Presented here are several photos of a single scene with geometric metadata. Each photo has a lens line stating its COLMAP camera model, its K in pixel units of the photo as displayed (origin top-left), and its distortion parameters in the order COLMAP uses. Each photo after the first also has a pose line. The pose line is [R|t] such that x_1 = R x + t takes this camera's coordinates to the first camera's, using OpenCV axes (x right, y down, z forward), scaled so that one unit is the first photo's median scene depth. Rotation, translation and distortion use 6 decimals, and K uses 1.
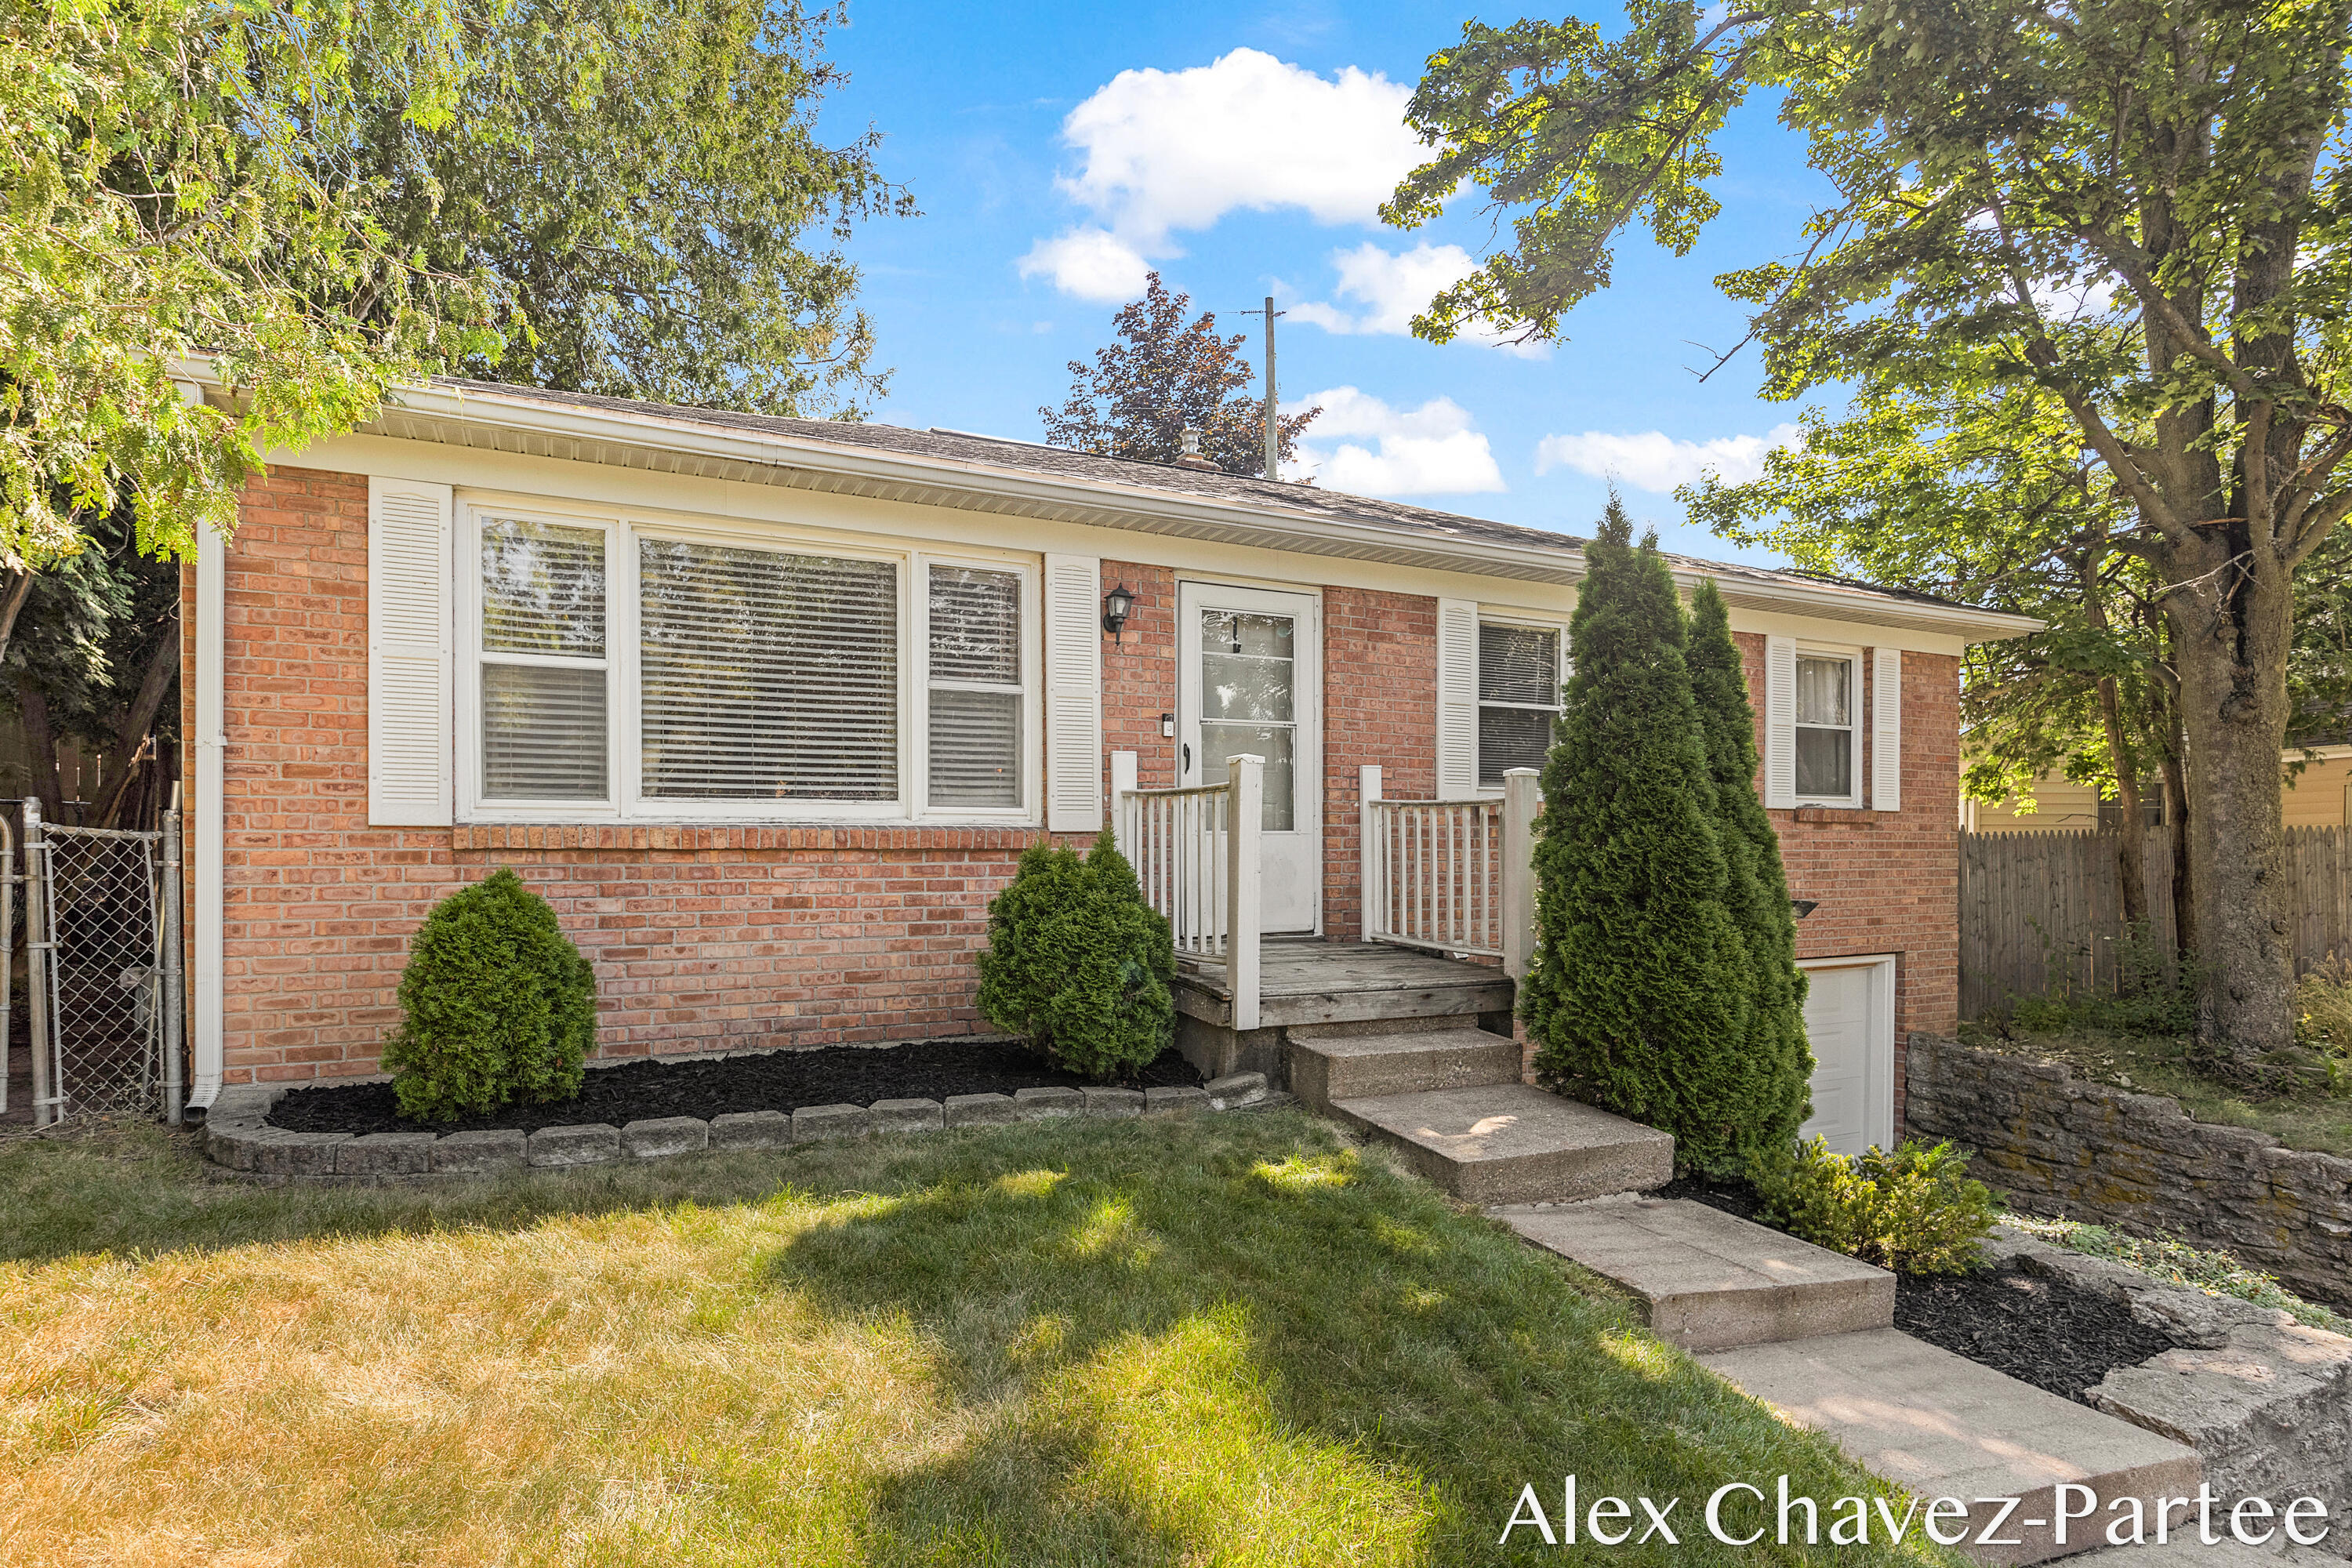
lens RADIAL K [[1211.0, 0, 1202.9], [0, 1211.0, 862.3], [0, 0, 1]] dist [0.000634, -0.001982]
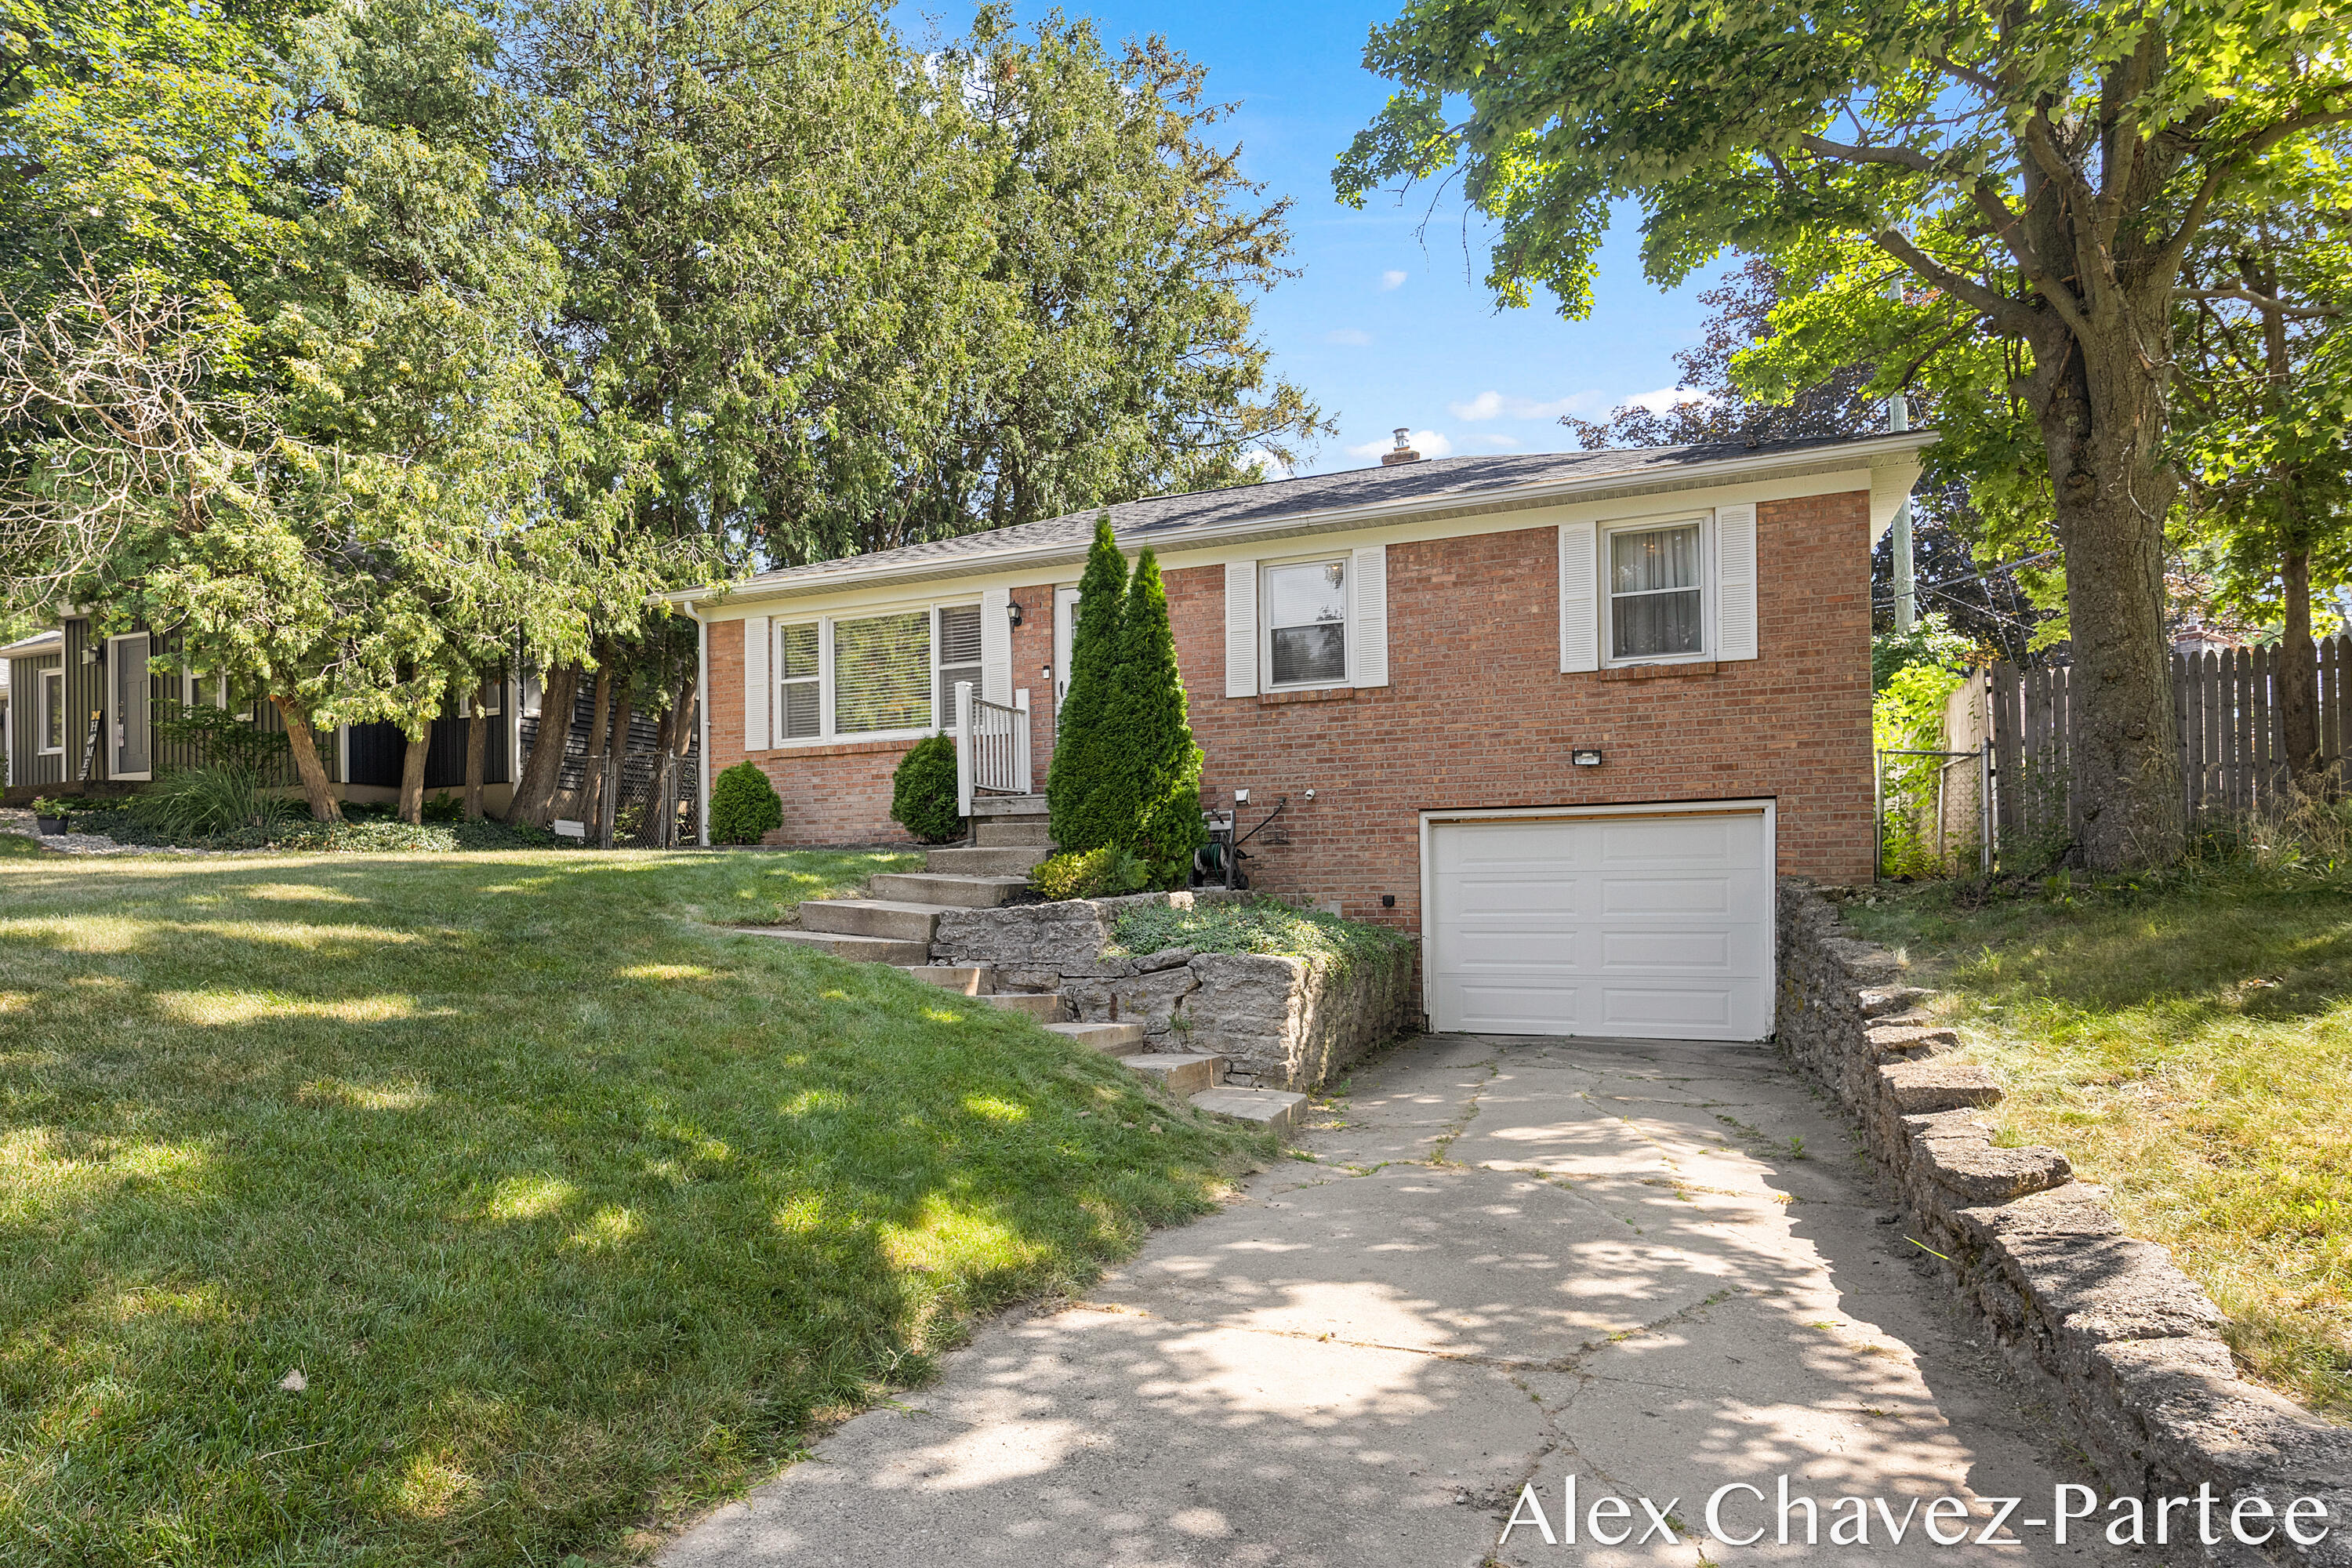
lens RADIAL K [[1272.0, 0, 1088.9], [0, 1272.0, 879.8], [0, 0, 1]] dist [-0.000859, 0.003897]
pose [[0.663581, -0.011942, -0.748009, 1.456621], [0.010906, 0.999921, -0.006289, 0.213123], [0.748025, -0.003985, 0.663659, -0.215948]]
